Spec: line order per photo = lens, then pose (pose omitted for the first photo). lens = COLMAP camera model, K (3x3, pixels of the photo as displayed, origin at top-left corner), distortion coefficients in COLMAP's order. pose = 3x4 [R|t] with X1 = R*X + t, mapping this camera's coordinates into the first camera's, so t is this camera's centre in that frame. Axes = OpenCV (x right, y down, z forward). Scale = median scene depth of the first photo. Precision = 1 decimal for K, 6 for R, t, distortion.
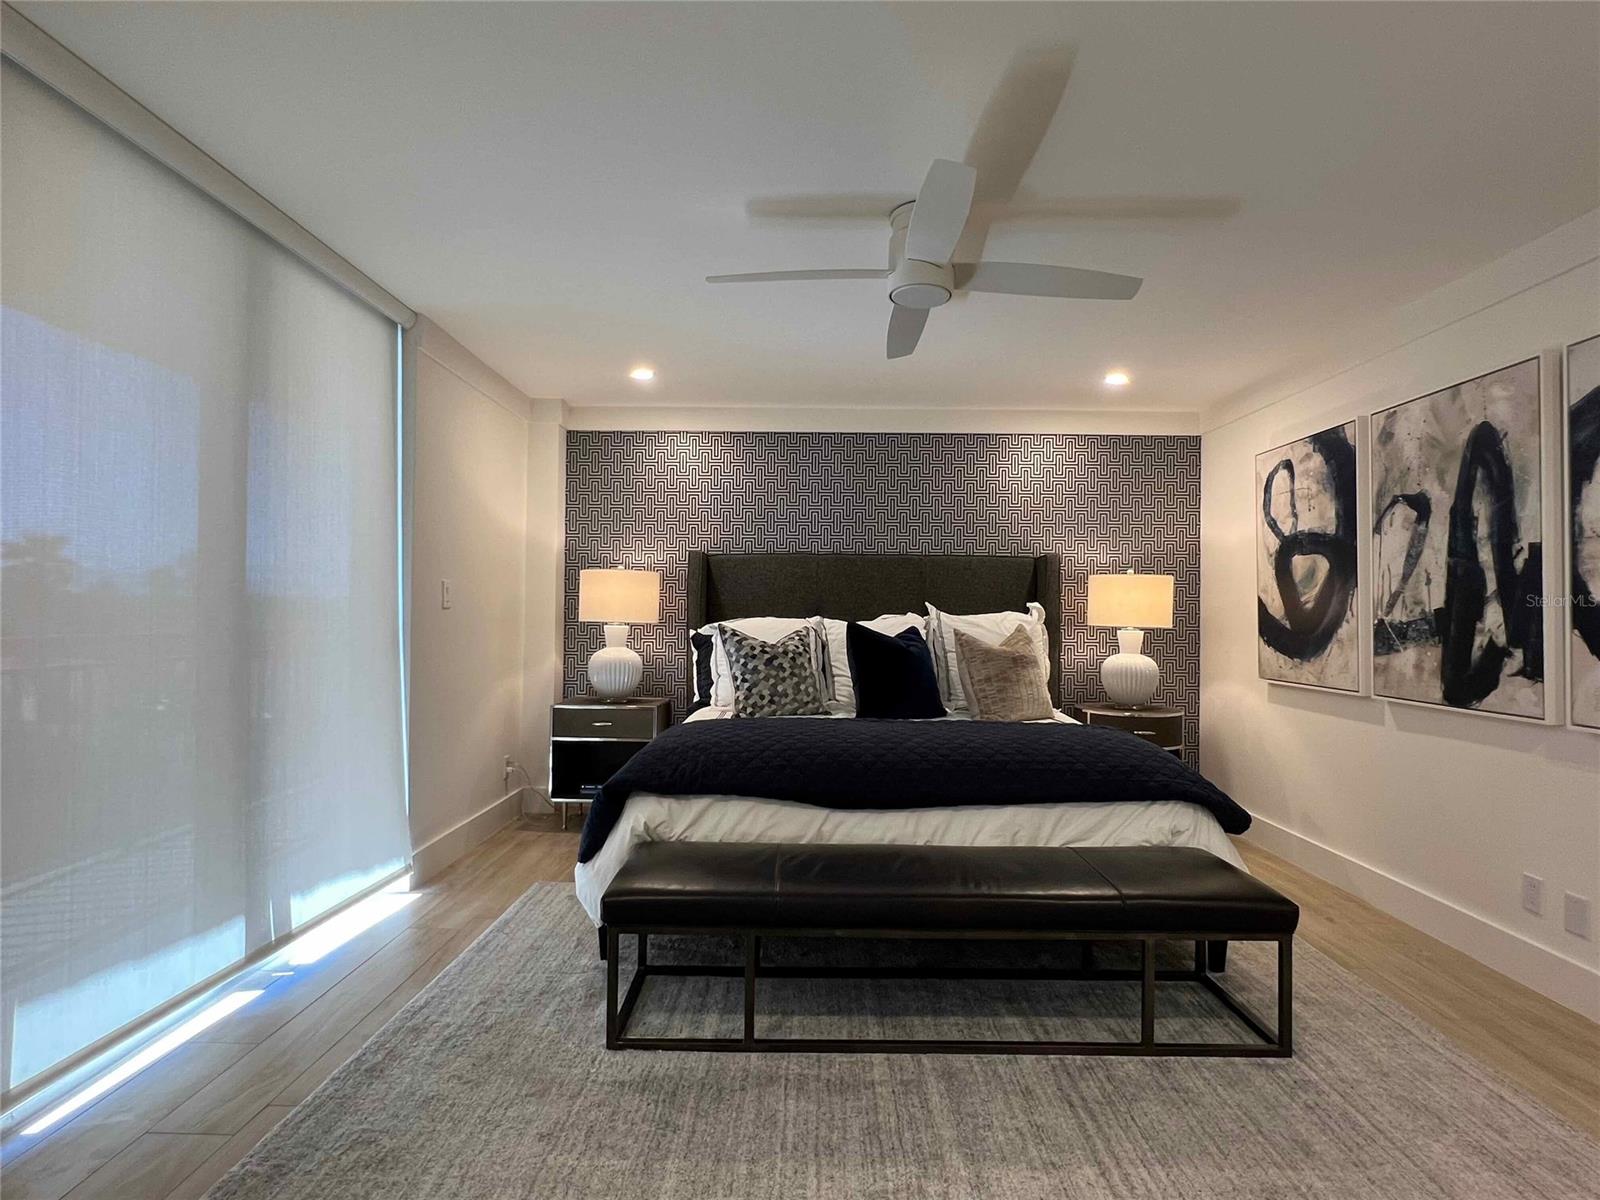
lens RADIAL K [[835.9, 0, 798.6], [0, 835.9, 604.2], [0, 0, 1]] dist [-0.001611, 0.000159]
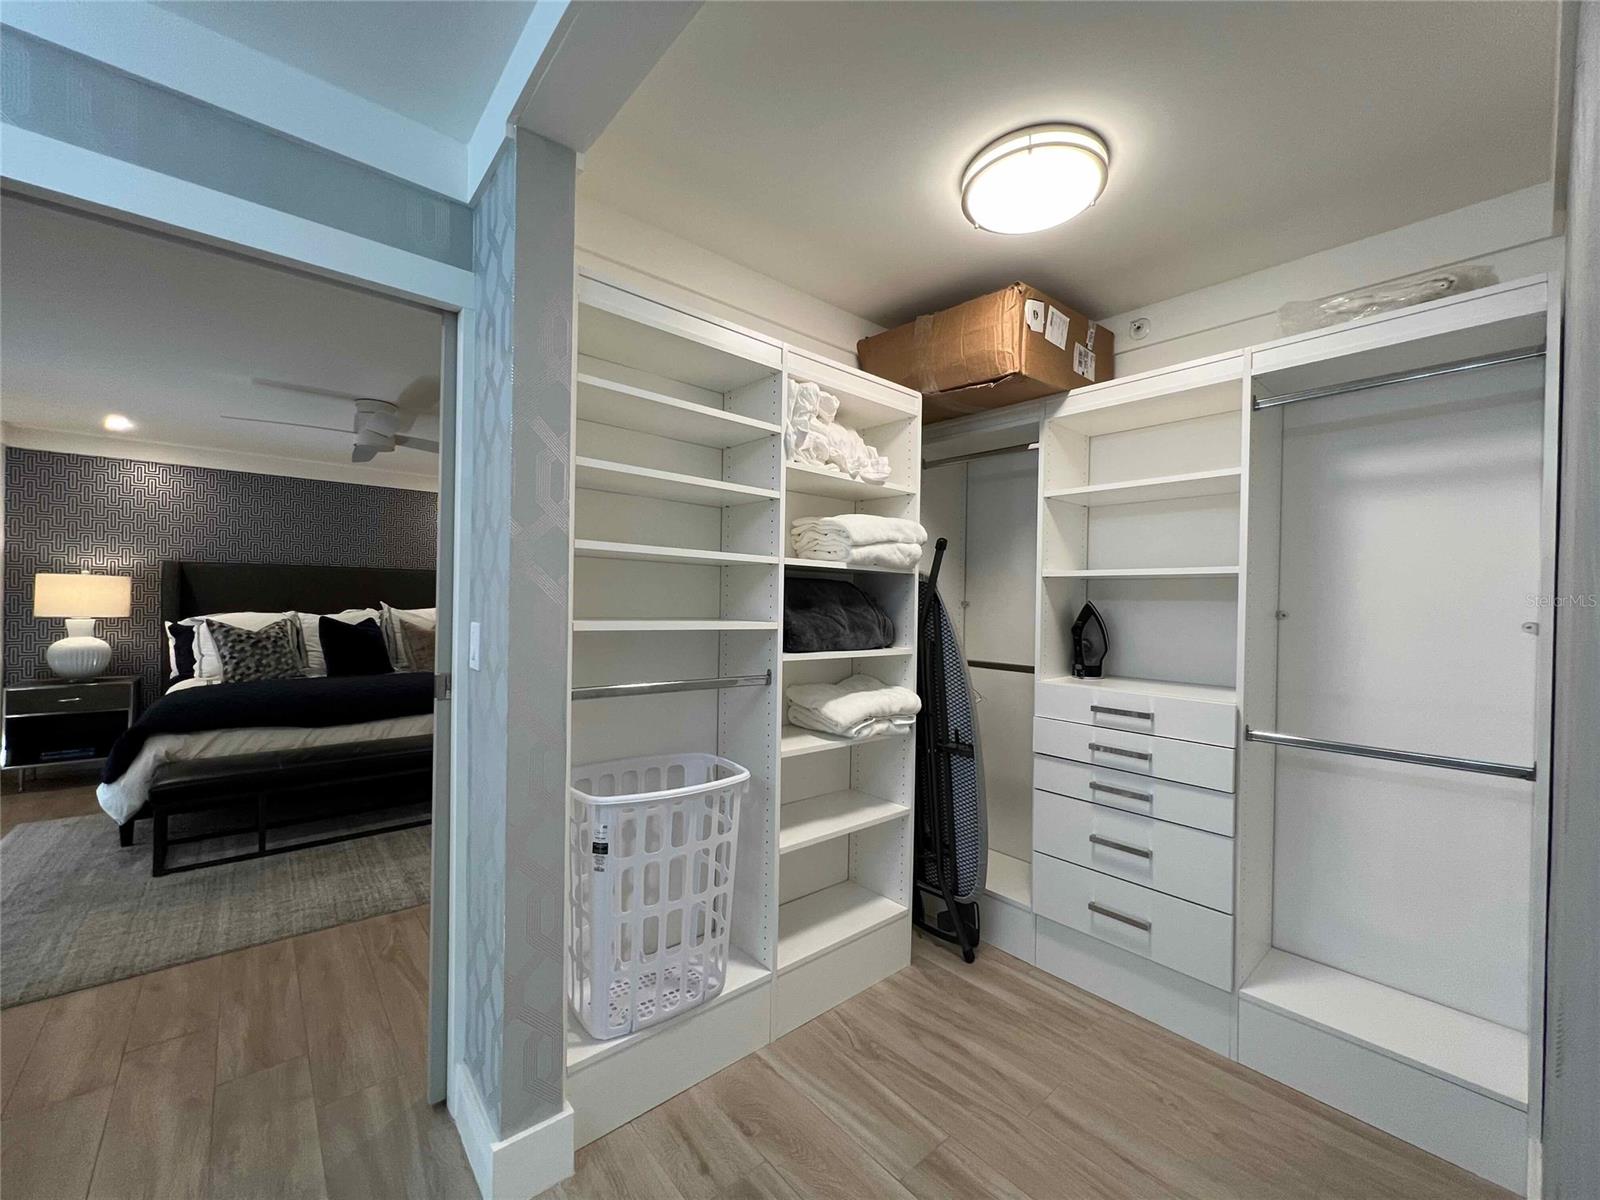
lens RADIAL K [[641.6, 0, 803.0], [0, 641.6, 601.1], [0, 0, 1]] dist [-0.000335, -0.000140]
pose [[0.748062, -0.001167, 0.663627, -0.062641], [-0.017261, 0.999626, 0.021216, -0.049119], [-0.663404, -0.027326, 0.747762, -0.501382]]
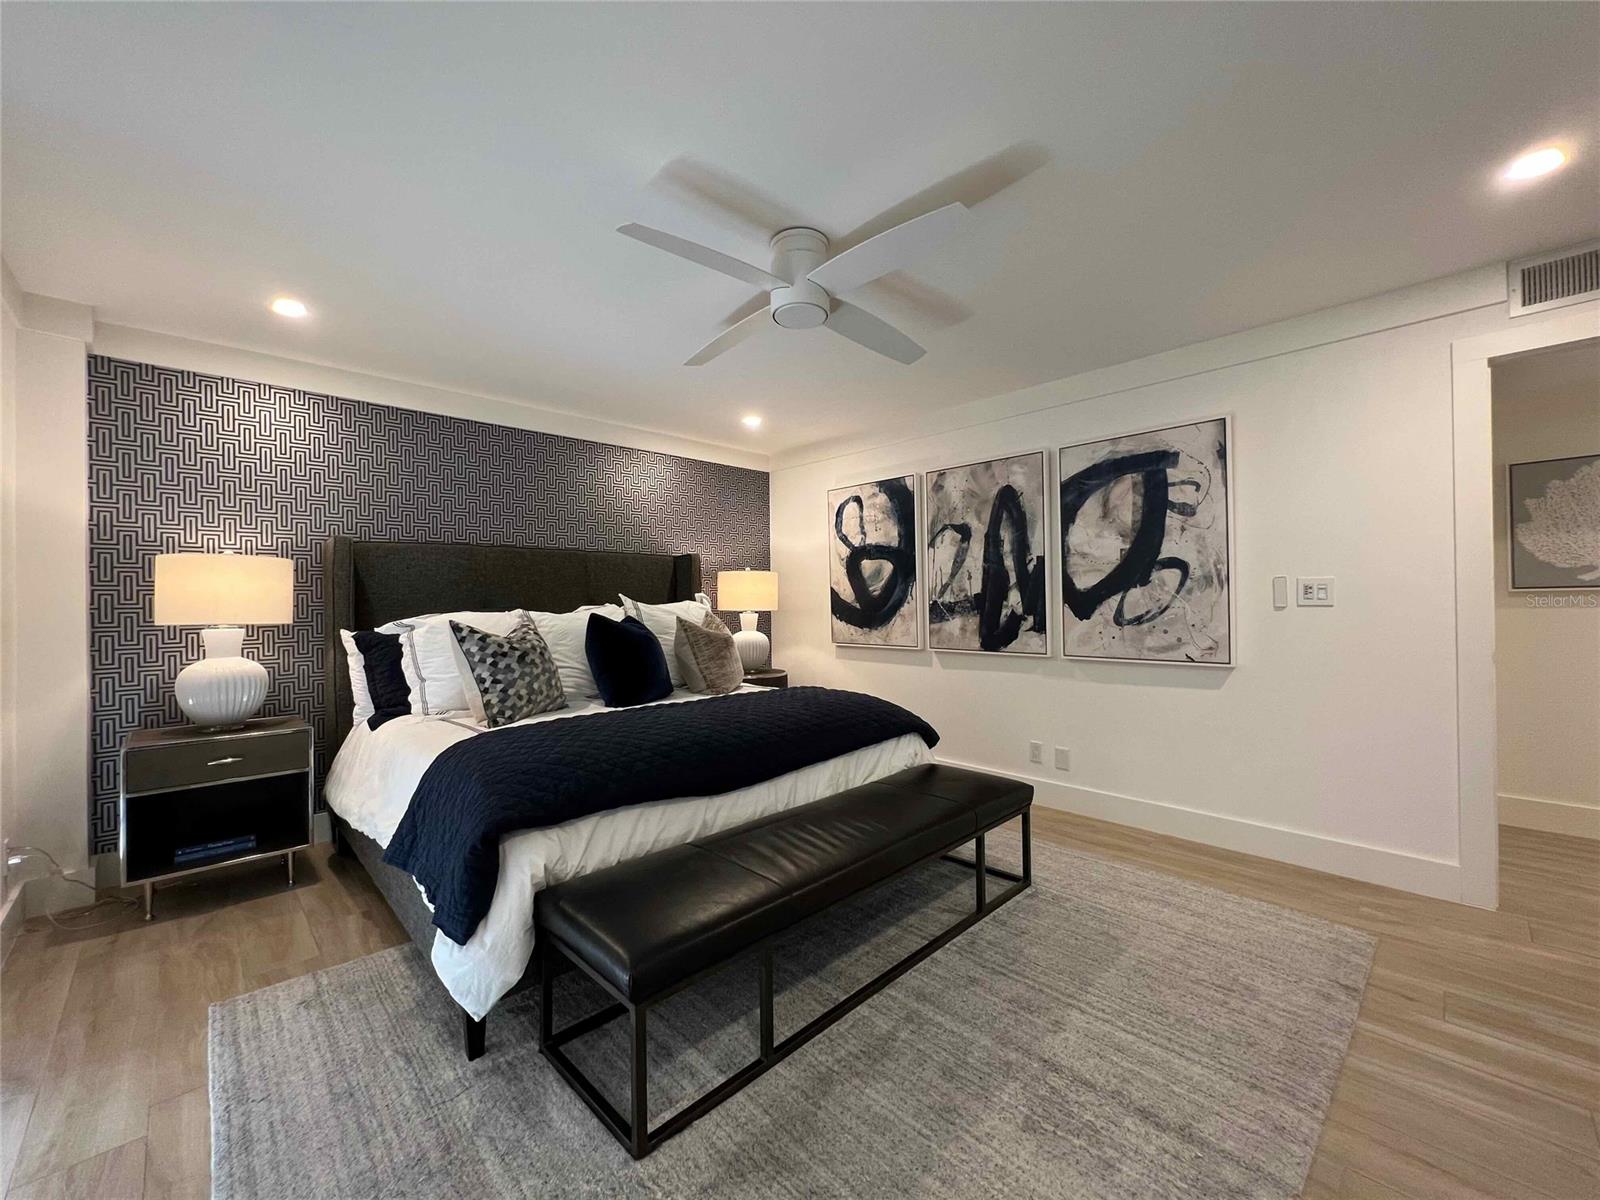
lens RADIAL K [[641.6, 0, 798.1], [0, 641.6, 599.4], [0, 0, 1]] dist [-0.000335, -0.000140]
pose [[0.710136, -0.016966, 0.703860, -0.320648], [0.012419, 0.999856, 0.011571, -0.001961], [-0.703955, 0.000524, 0.710244, 0.273752]]
